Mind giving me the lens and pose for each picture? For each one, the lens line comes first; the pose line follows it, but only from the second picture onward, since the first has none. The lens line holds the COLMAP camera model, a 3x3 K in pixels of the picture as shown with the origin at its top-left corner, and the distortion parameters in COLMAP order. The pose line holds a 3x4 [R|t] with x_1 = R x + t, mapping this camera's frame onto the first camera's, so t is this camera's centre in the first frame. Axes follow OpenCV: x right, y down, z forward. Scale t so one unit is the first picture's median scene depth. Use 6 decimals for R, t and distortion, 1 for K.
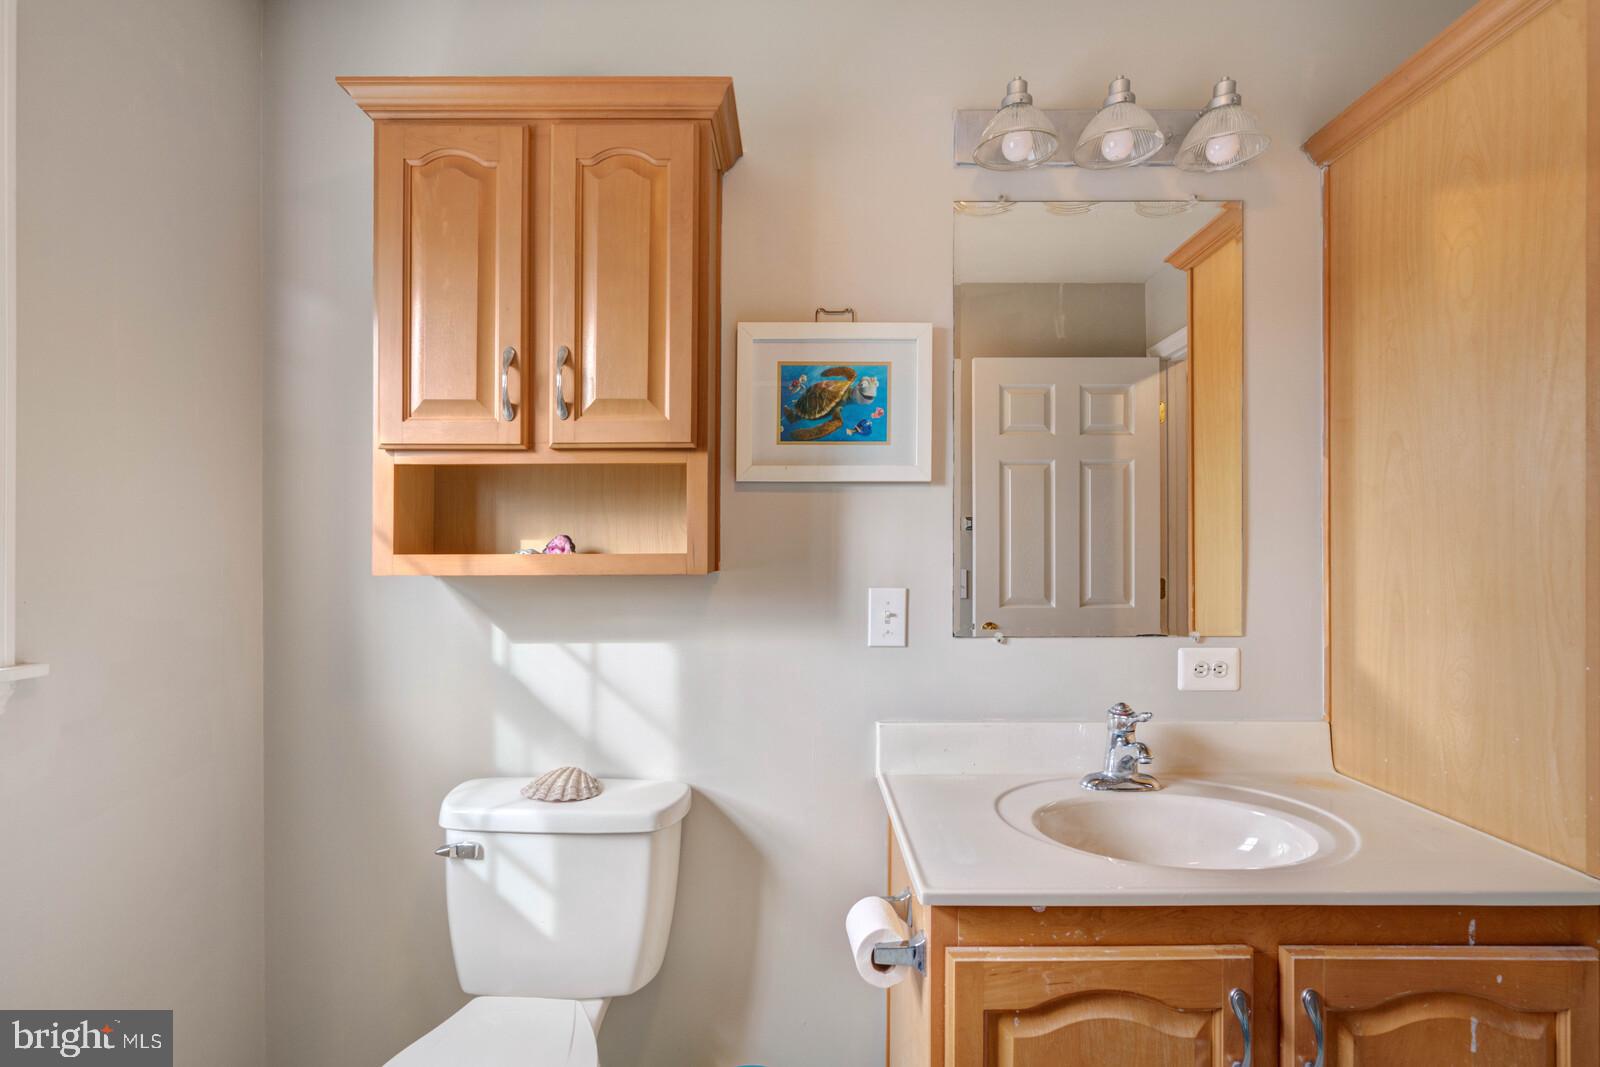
lens RADIAL K [[725.1, 0, 800.9], [0, 725.1, 550.4], [0, 0, 1]] dist [0.004132, -0.000556]
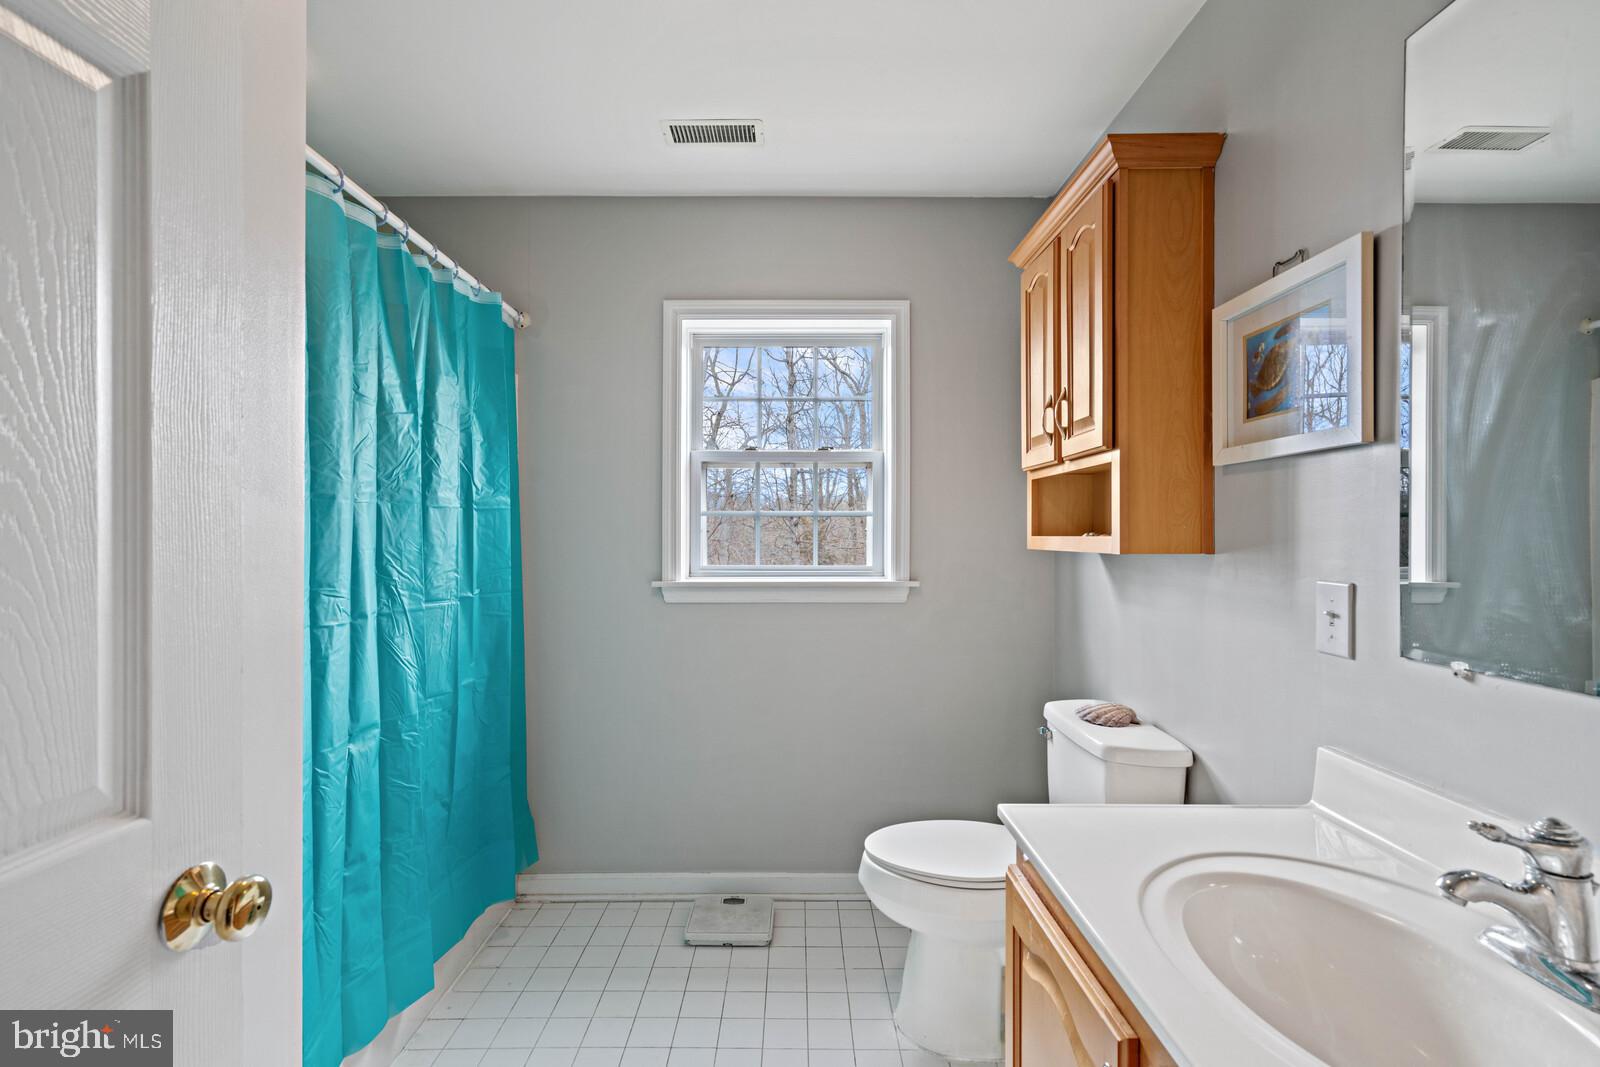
lens RADIAL K [[725.1, 0, 797.4], [0, 725.1, 532.8], [0, 0, 1]] dist [0.004132, -0.000556]
pose [[-0.001927, 0.001657, -0.999997, 0.924272], [0.011343, 0.999934, 0.001635, -0.009768], [0.999934, -0.011339, -0.001946, 0.411289]]
